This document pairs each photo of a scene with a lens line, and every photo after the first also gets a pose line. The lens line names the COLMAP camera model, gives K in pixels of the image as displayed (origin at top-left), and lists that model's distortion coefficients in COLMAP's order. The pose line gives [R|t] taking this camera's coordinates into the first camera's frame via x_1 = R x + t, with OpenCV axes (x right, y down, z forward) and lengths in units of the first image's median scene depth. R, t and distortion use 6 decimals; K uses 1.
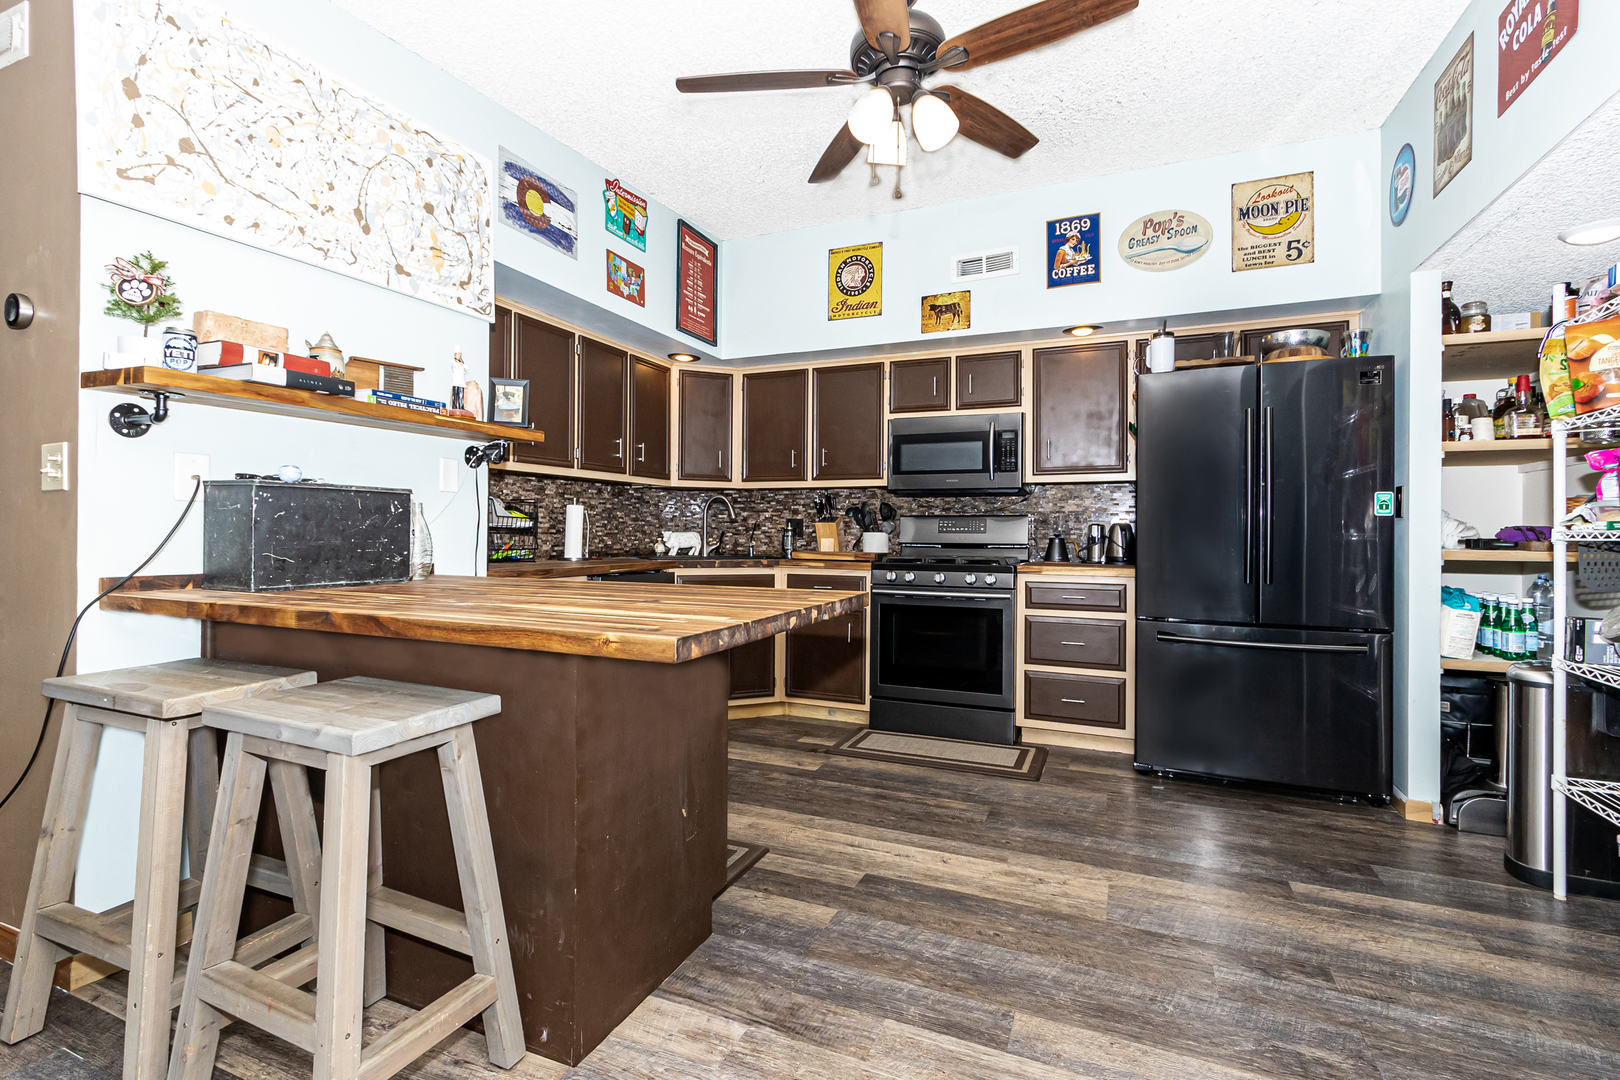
lens RADIAL K [[737.2, 0, 806.5], [0, 737.2, 526.6], [0, 0, 1]] dist [0.003044, -0.002792]
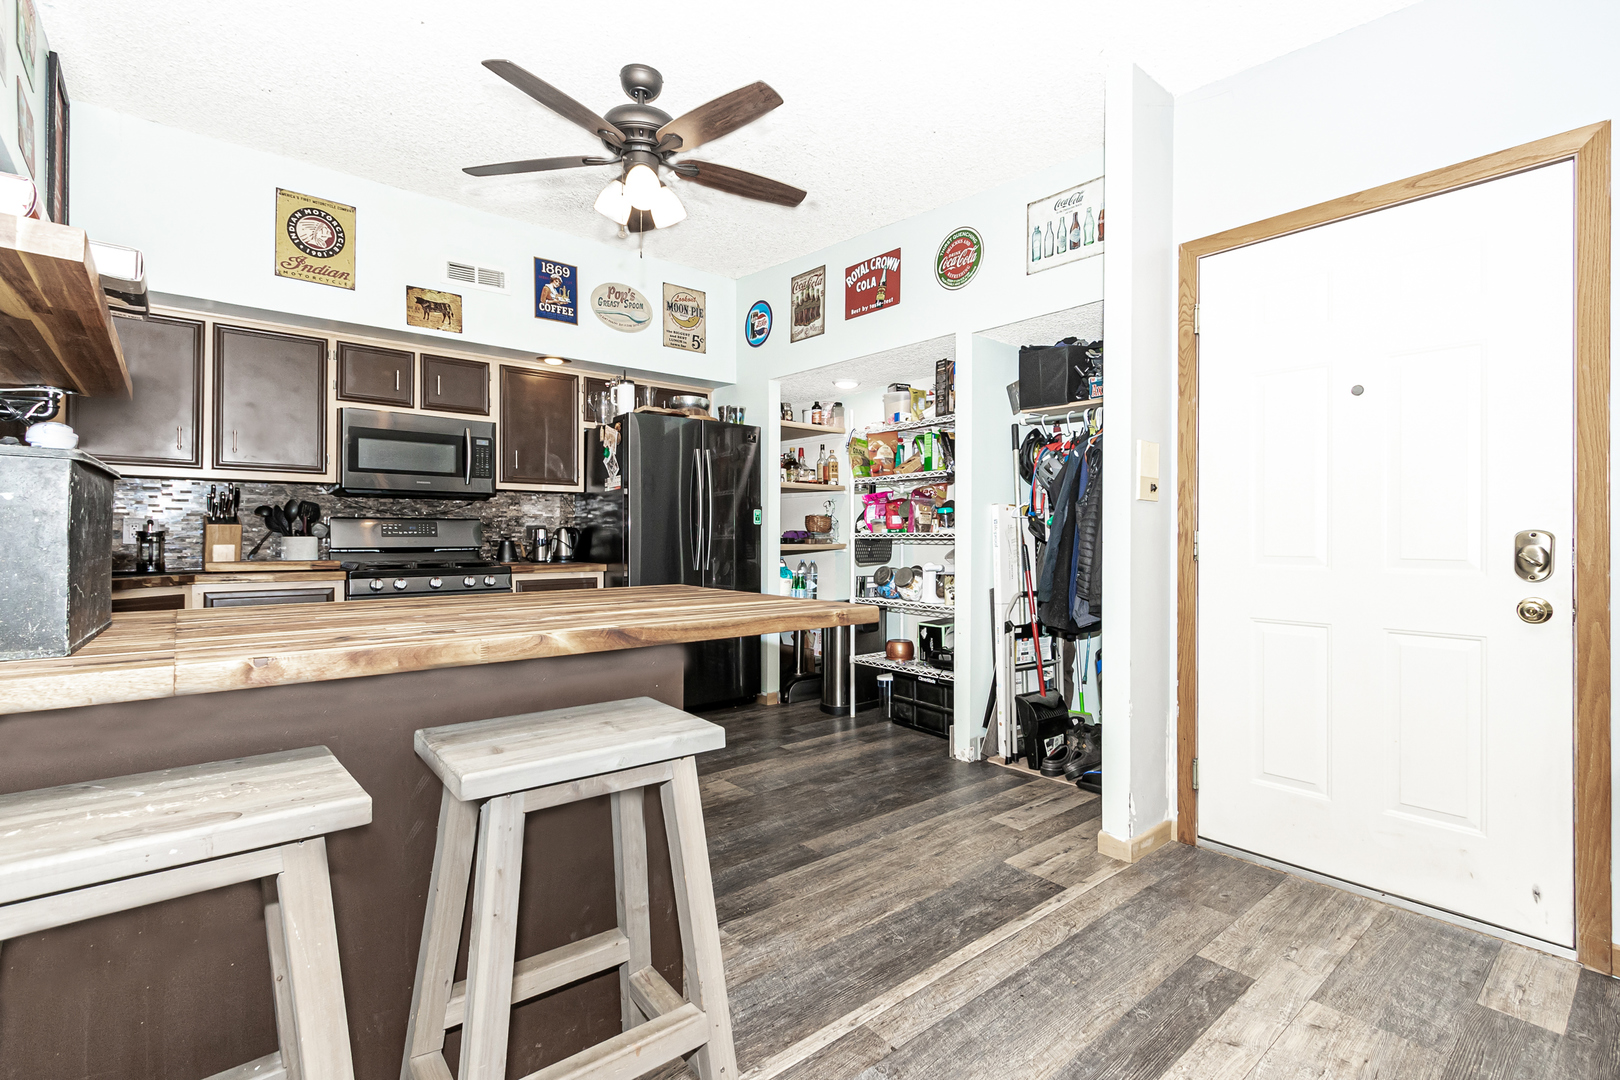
lens RADIAL K [[737.2, 0, 810.3], [0, 737.2, 530.7], [0, 0, 1]] dist [0.003044, -0.002792]
pose [[0.441095, -0.000688, 0.897460, -0.518216], [-0.003345, 0.999991, 0.002411, -0.003669], [-0.897454, -0.004066, 0.441089, 0.138542]]
